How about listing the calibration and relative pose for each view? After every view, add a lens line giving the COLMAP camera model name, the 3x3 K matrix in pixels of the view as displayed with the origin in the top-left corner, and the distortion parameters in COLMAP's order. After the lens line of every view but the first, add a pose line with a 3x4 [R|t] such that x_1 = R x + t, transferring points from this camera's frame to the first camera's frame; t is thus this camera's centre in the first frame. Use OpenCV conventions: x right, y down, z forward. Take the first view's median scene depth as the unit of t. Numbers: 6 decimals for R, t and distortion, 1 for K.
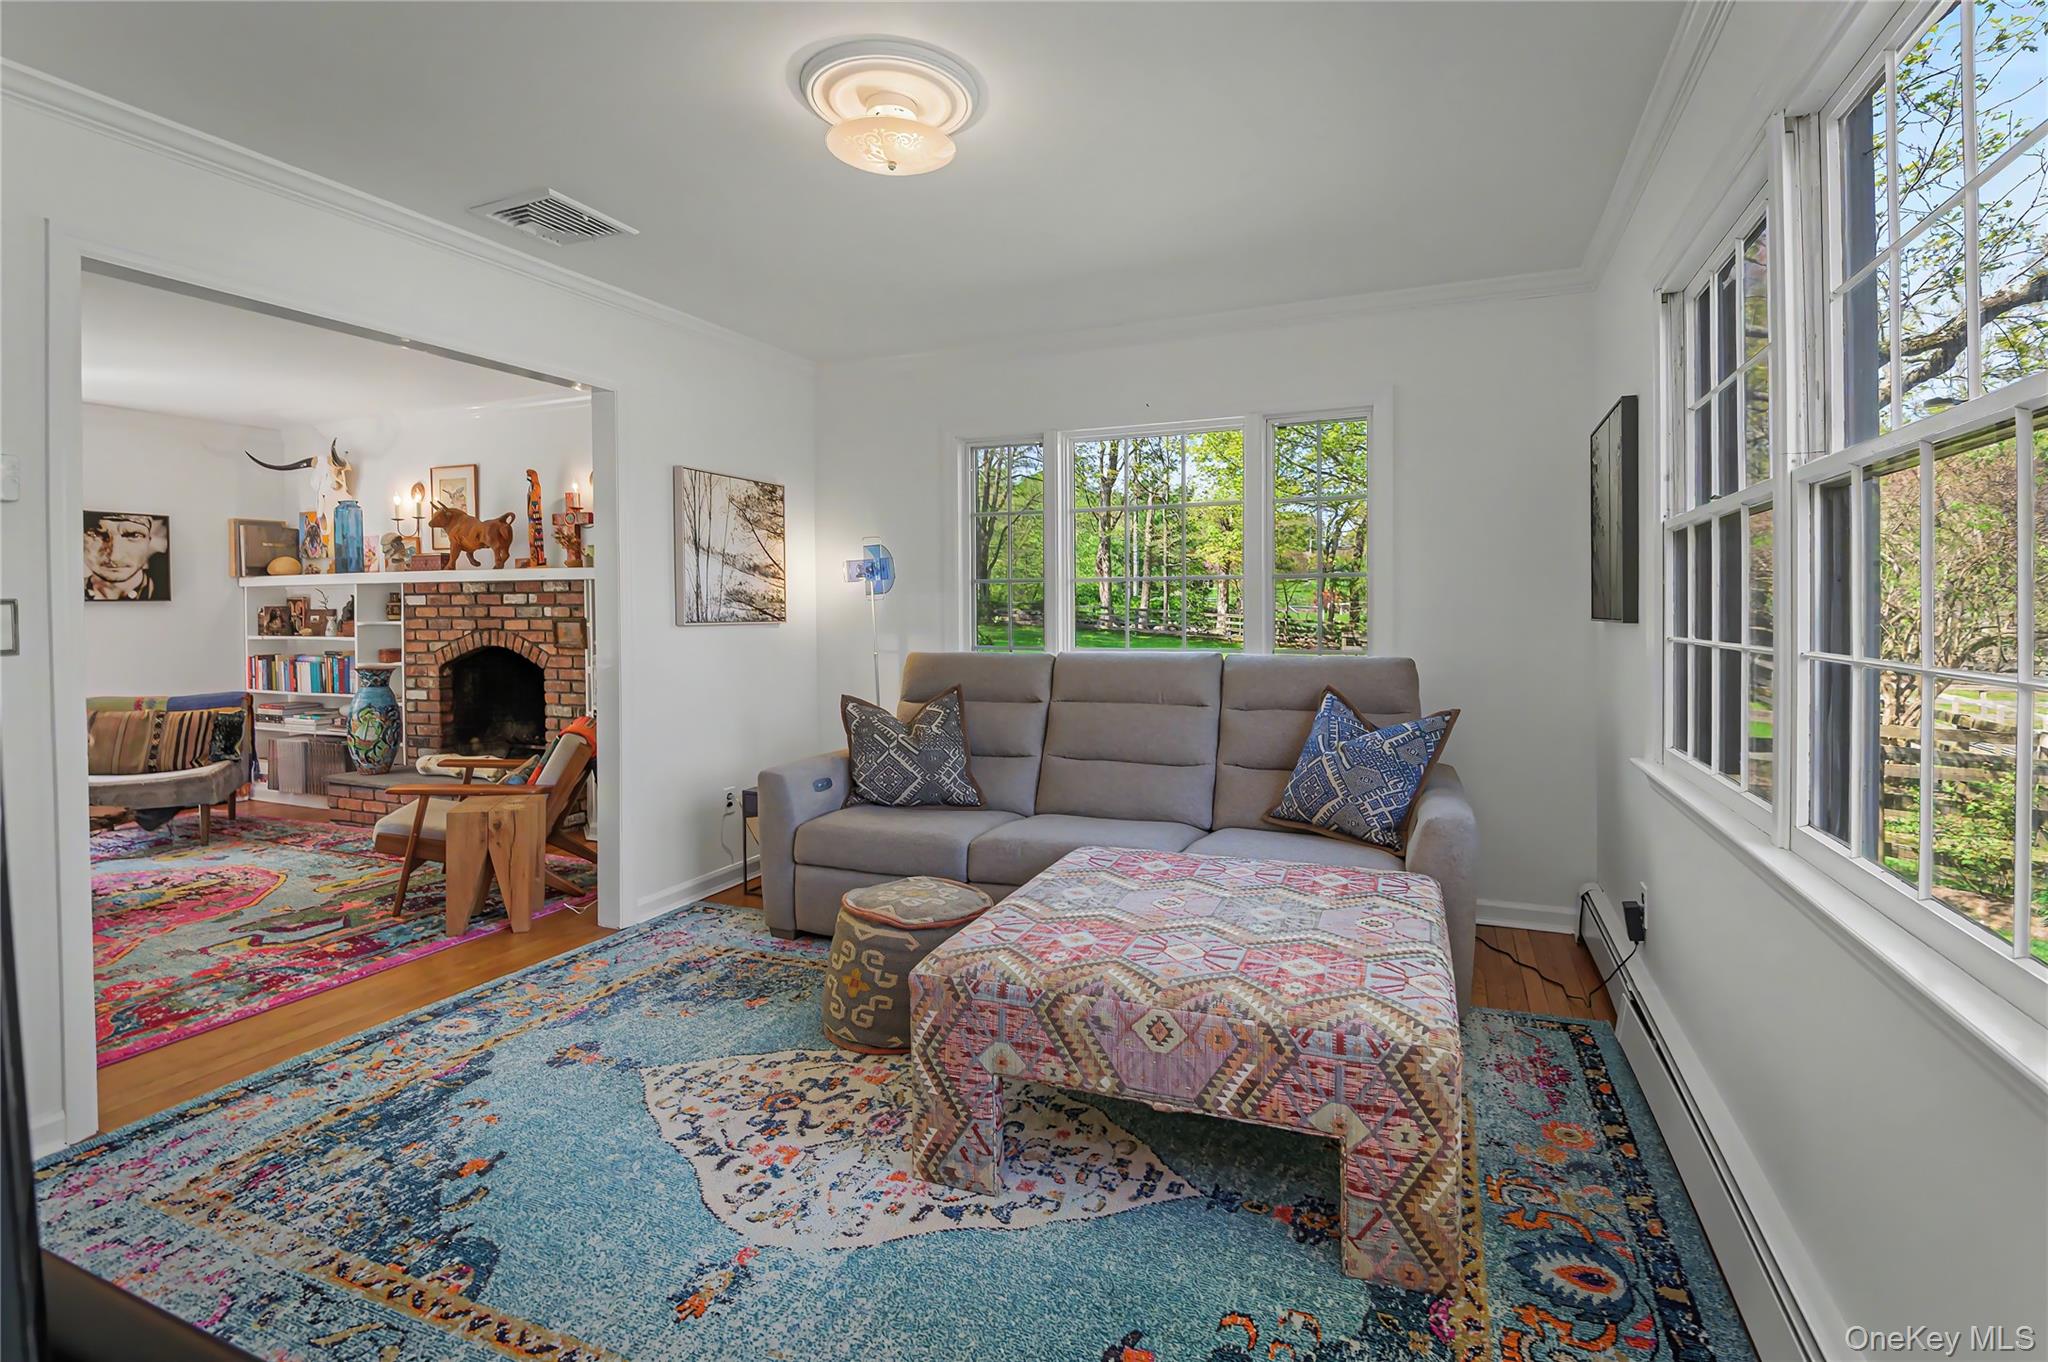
lens RADIAL K [[935.9, 0, 1060.4], [0, 935.9, 621.6], [0, 0, 1]] dist [-0.002571, -0.004138]
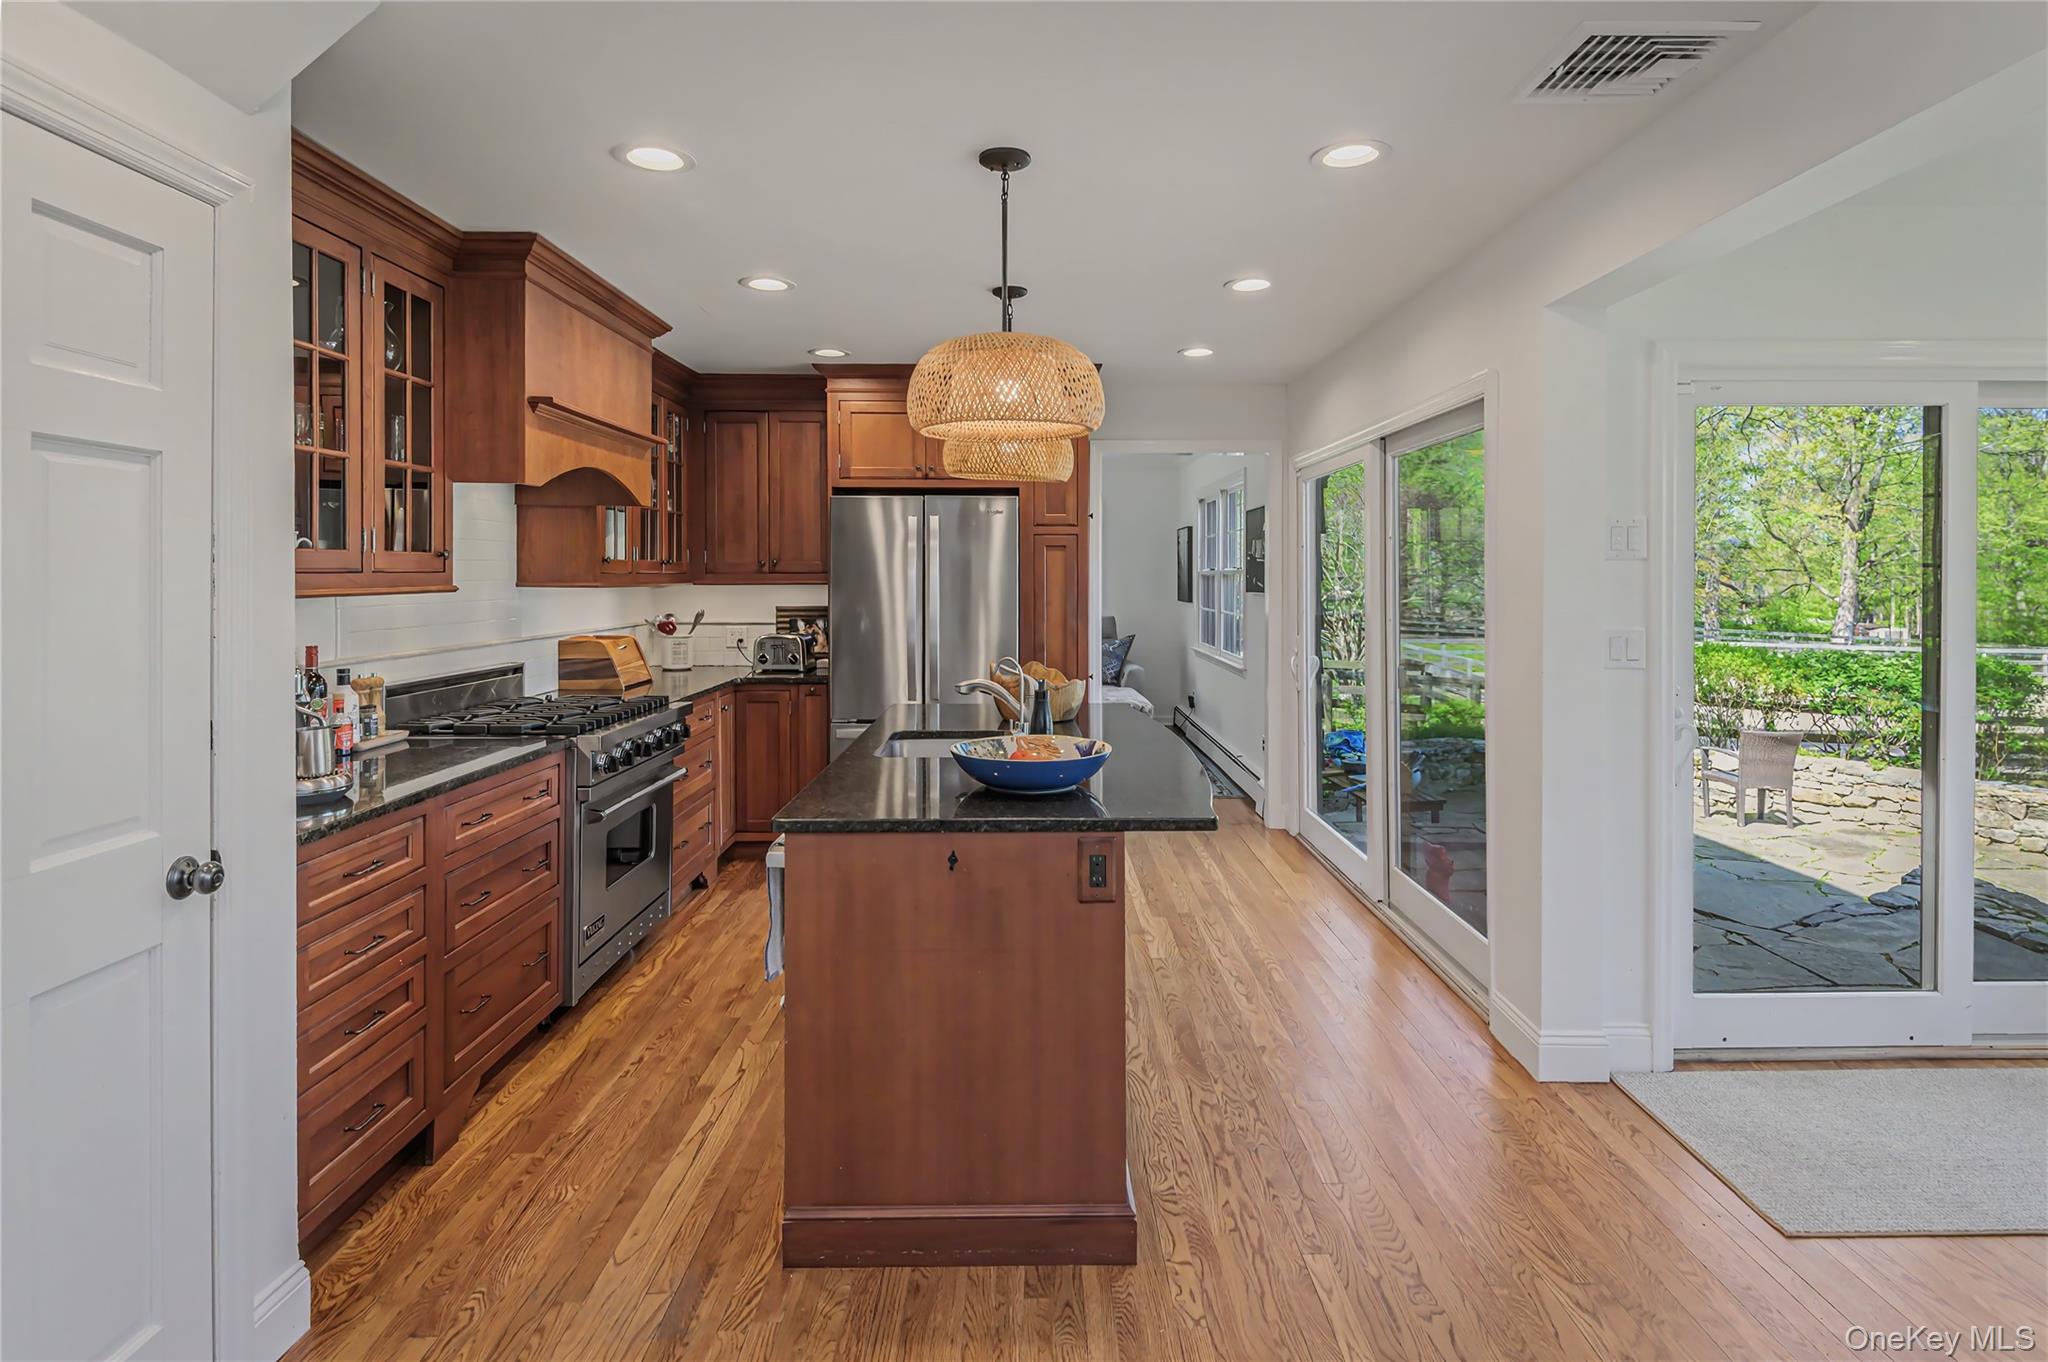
lens RADIAL K [[1090.1, 0, 1046.4], [0, 1090.1, 590.7], [0, 0, 1]] dist [0.023168, -0.009825]
pose [[0.918886, -0.001352, 0.394521, -1.067038], [-0.000644, 0.999988, 0.004929, -0.044018], [-0.394522, -0.004783, 0.918874, -1.817054]]
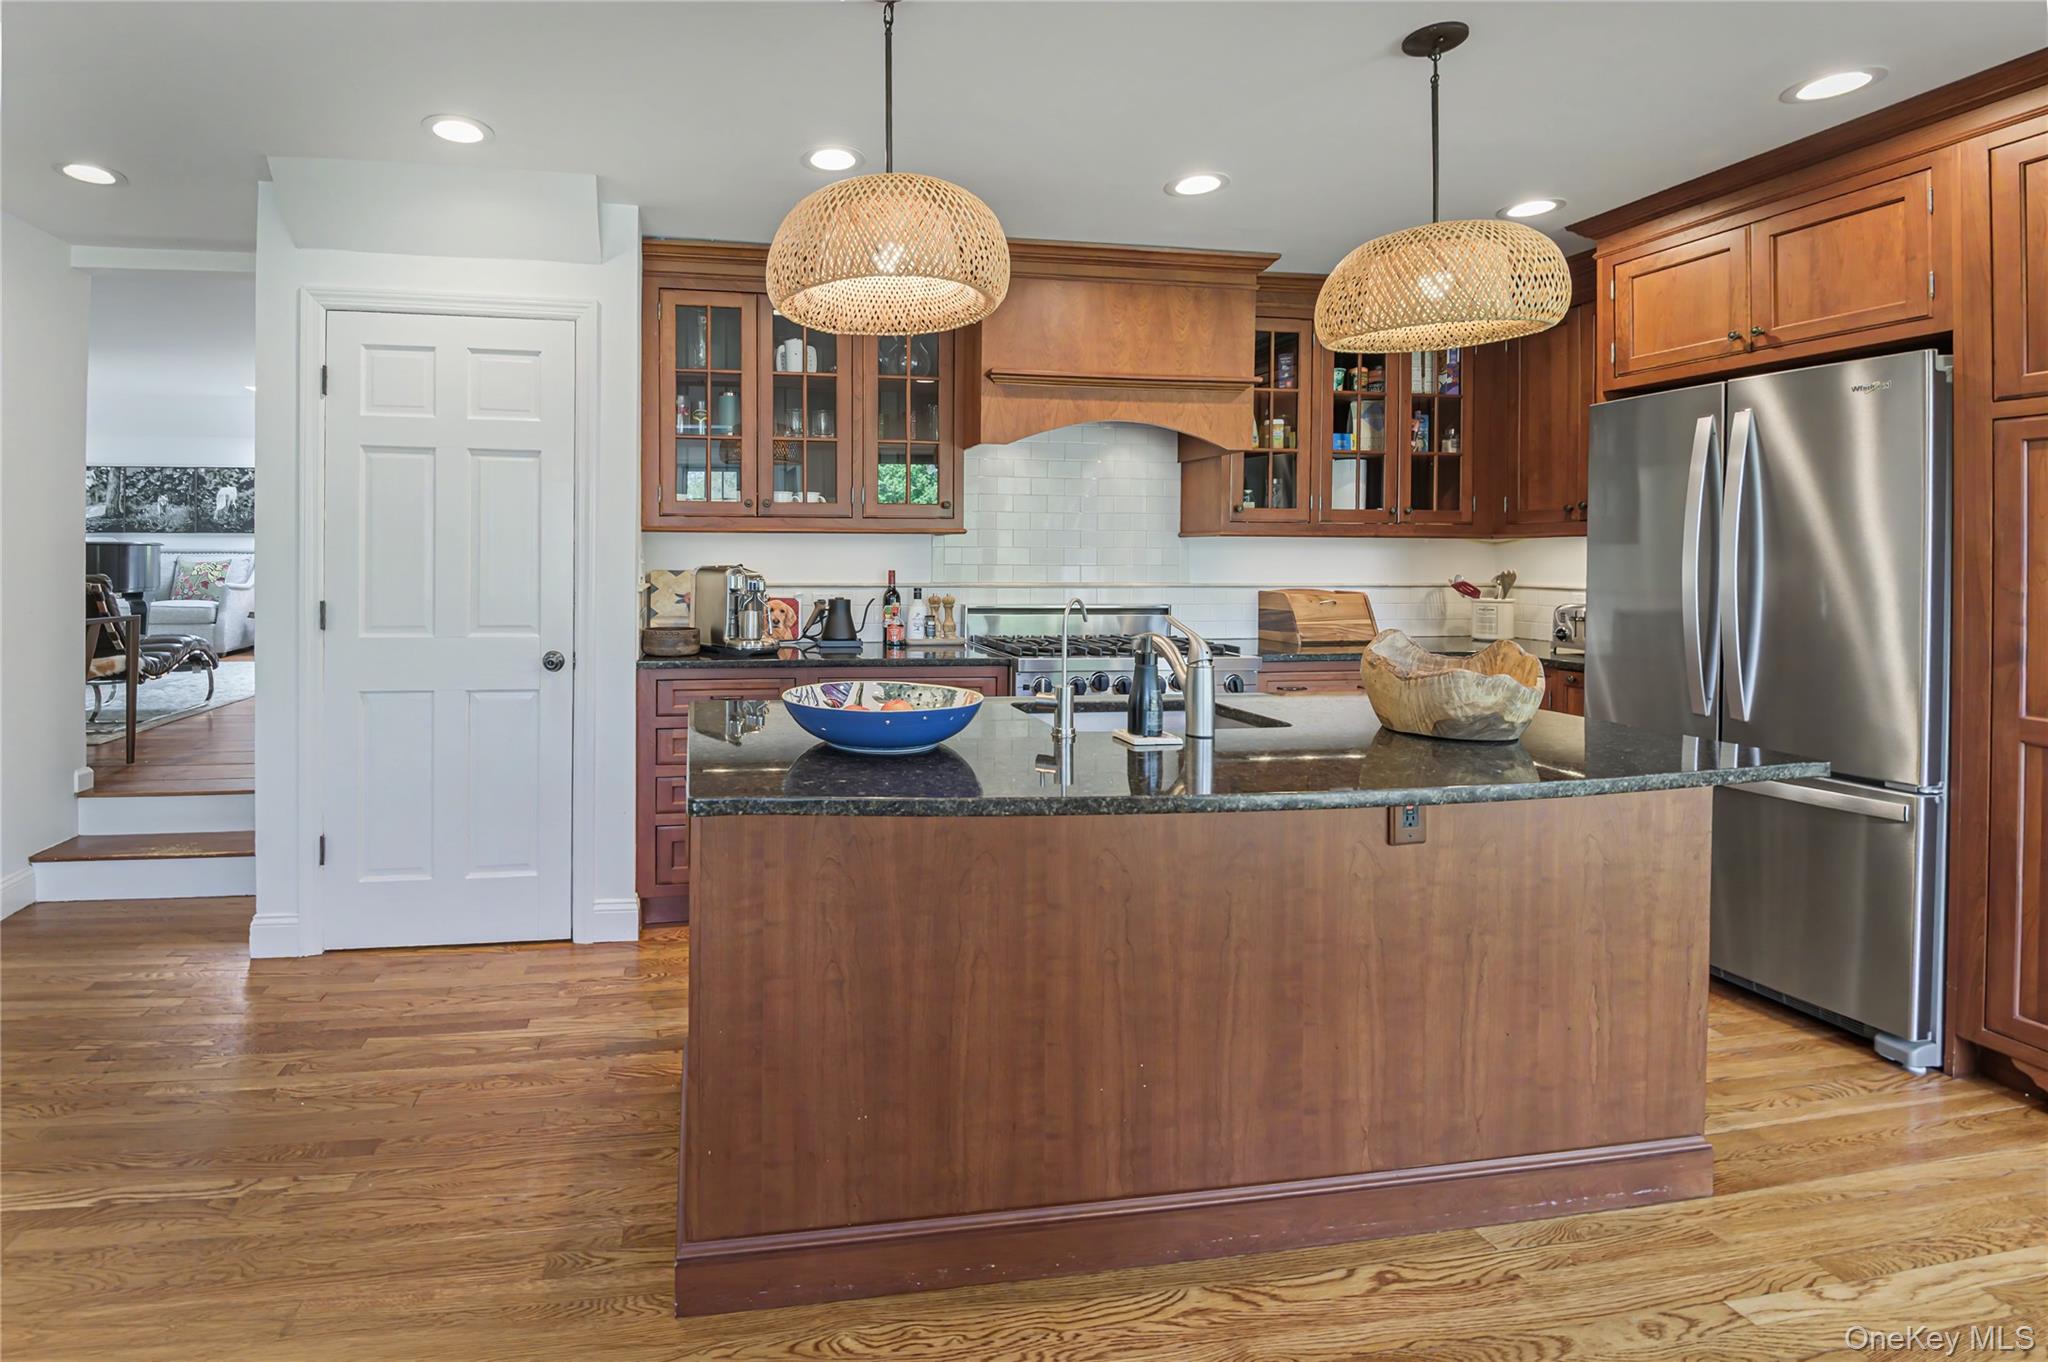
lens RADIAL K [[935.9, 0, 860.7], [0, 935.9, 570.3], [0, 0, 1]] dist [-0.002571, -0.004138]
pose [[0.511093, 0.016990, -0.859358, -0.197340], [-0.015375, 0.999825, 0.010623, 0.000414], [0.859388, 0.007783, 0.511265, -1.307214]]
